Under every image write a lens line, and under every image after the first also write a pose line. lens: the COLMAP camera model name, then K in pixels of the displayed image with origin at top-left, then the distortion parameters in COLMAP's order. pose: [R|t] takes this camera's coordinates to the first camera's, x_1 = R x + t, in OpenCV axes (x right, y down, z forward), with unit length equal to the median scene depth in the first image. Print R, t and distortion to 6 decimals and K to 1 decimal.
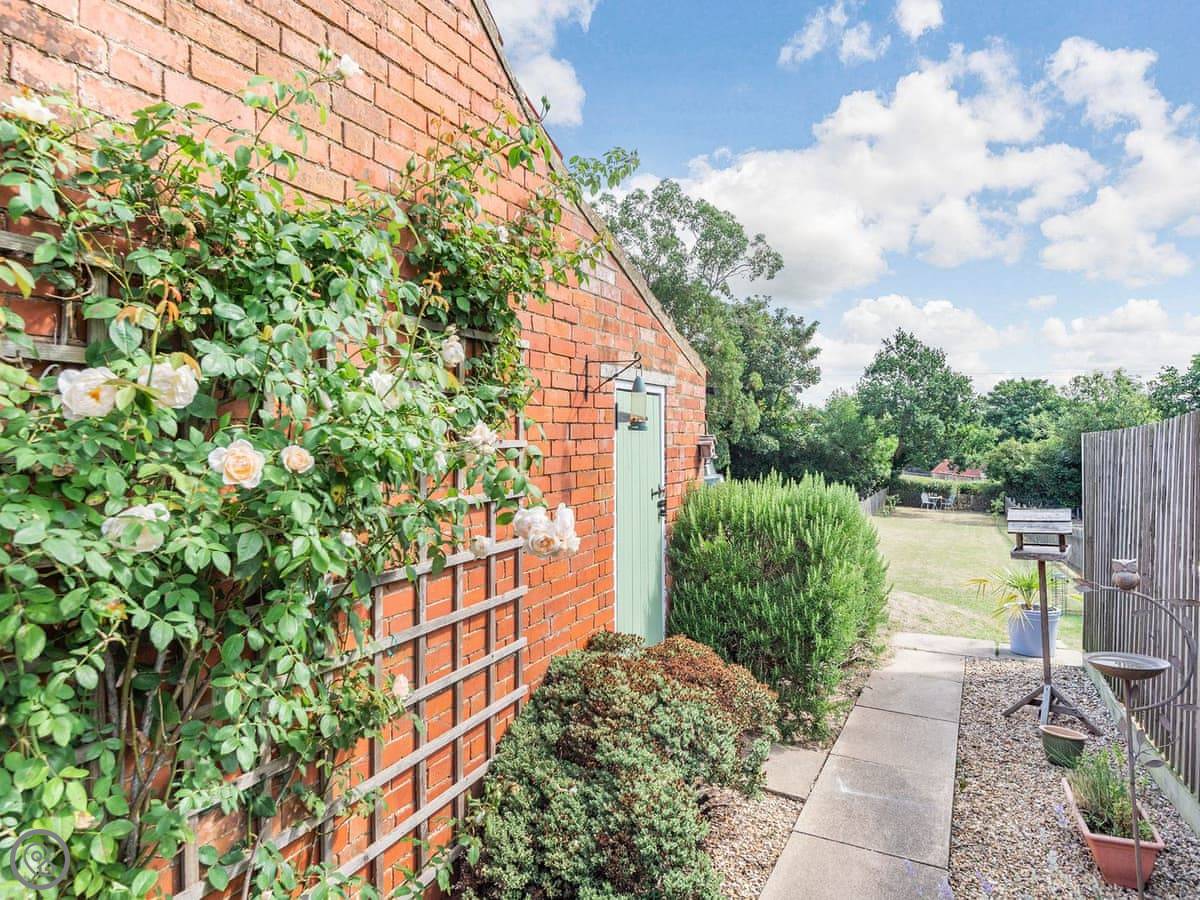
lens RADIAL K [[650.5, 0, 600.0], [0, 650.5, 450.0], [0, 0, 1]] dist [0.033052, -0.027329]
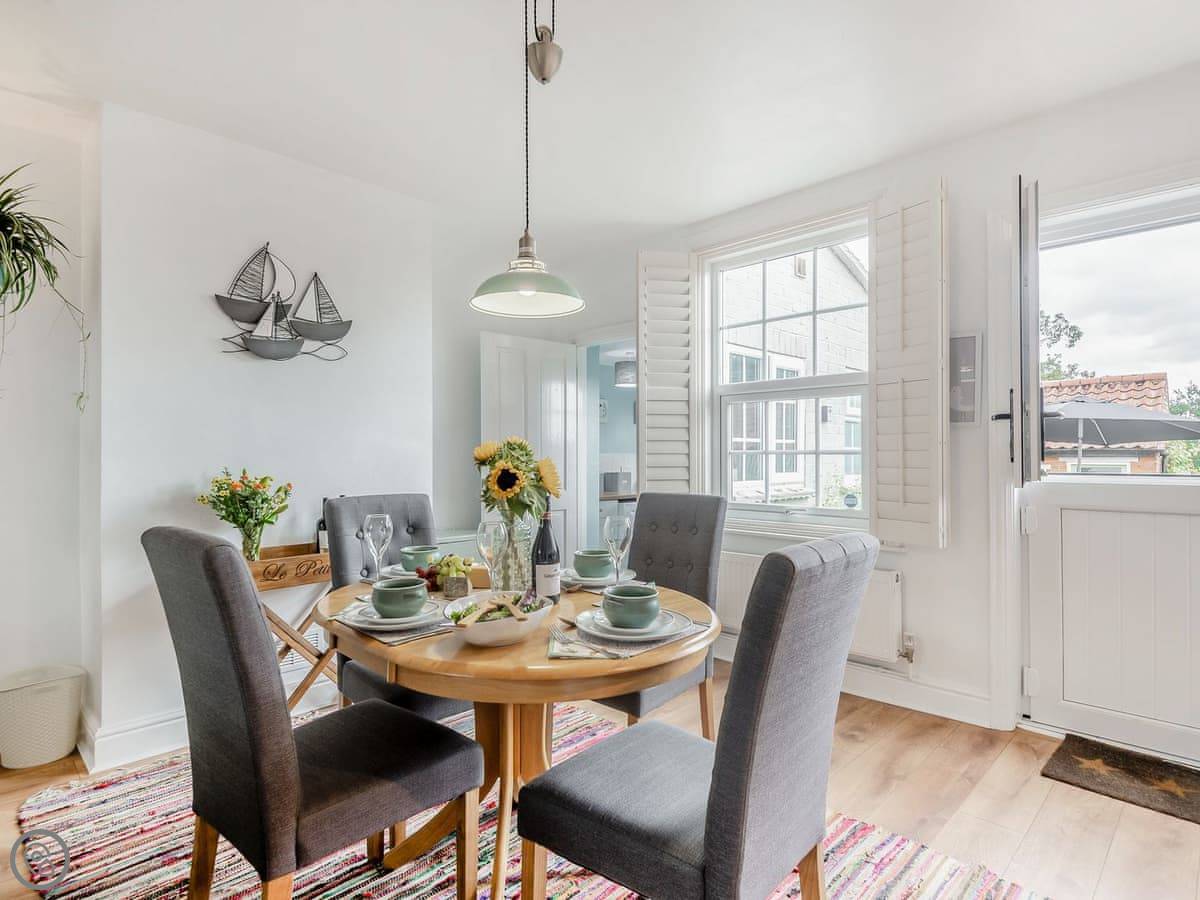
lens RADIAL K [[650.5, 0, 600.0], [0, 650.5, 450.0], [0, 0, 1]] dist [0.033052, -0.027329]
pose [[0.962192, 0.000661, -0.272370, -0.263967], [-0.007774, 0.999656, -0.025037, -0.017572], [0.272260, 0.026208, 0.961867, -0.465098]]
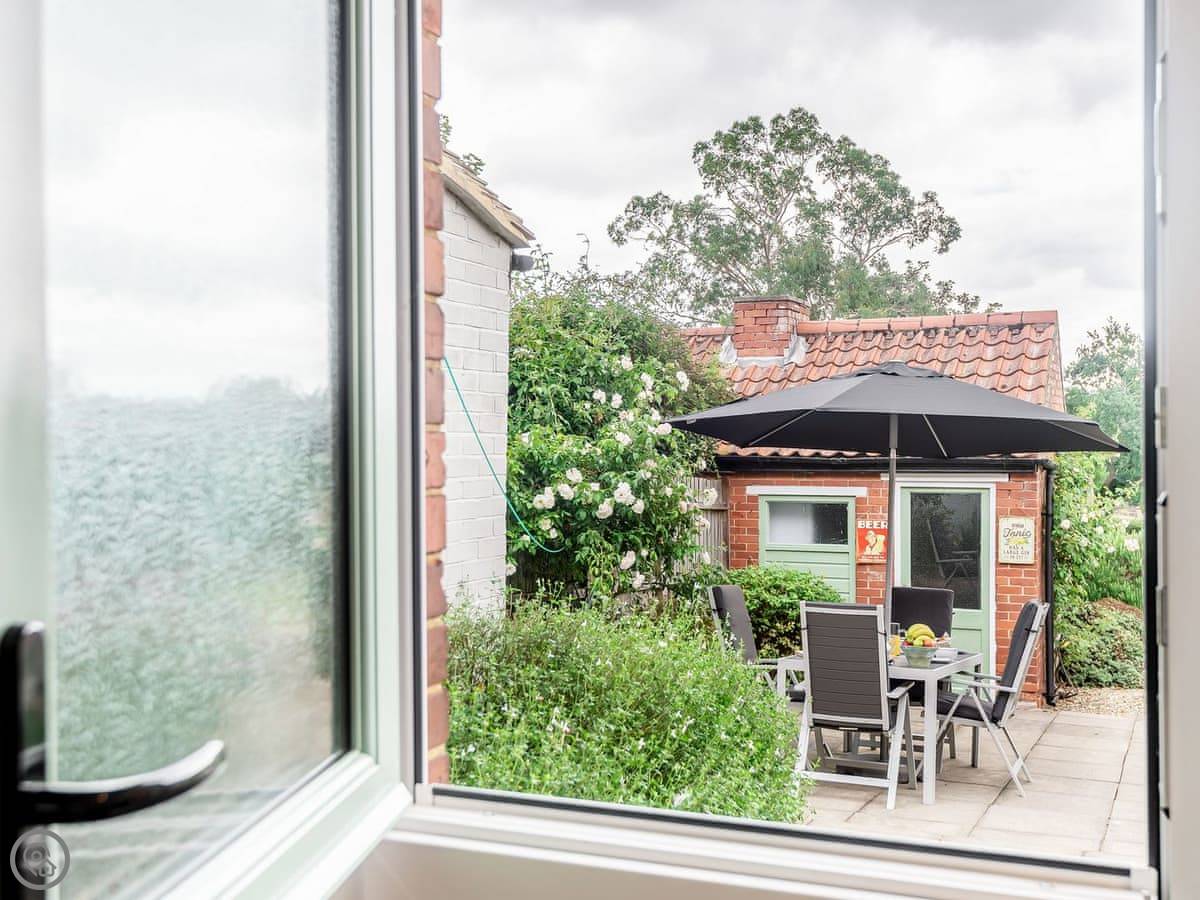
lens RADIAL K [[1303.4, 0, 600.0], [0, 1303.4, 450.0], [0, 0, 1]] dist [0.167309, -0.446409]
pose [[0.996340, 0.000345, 0.085474, -0.234933], [0.000305, 0.999971, -0.007597, -0.026177], [-0.085474, 0.007595, 0.996311, -0.417375]]
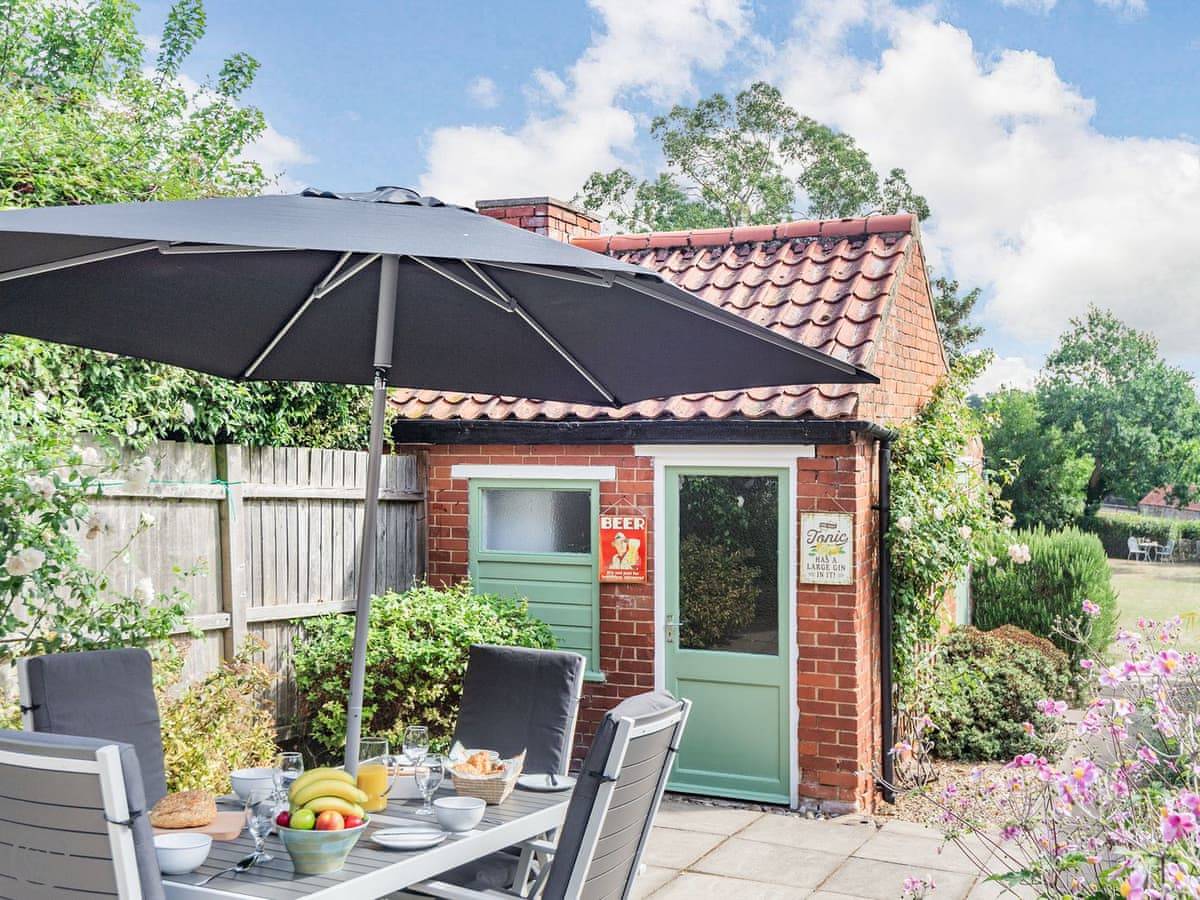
lens RADIAL K [[1266.6, 0, 613.9], [0, 1266.6, 391.9], [0, 0, 1]] dist [0.014110, 0.015165]
pose [[0.996910, 0.006668, 0.078273, -0.163474], [-0.002835, 0.998796, -0.048977, -0.021786], [-0.078505, 0.048604, 0.995728, -0.313999]]
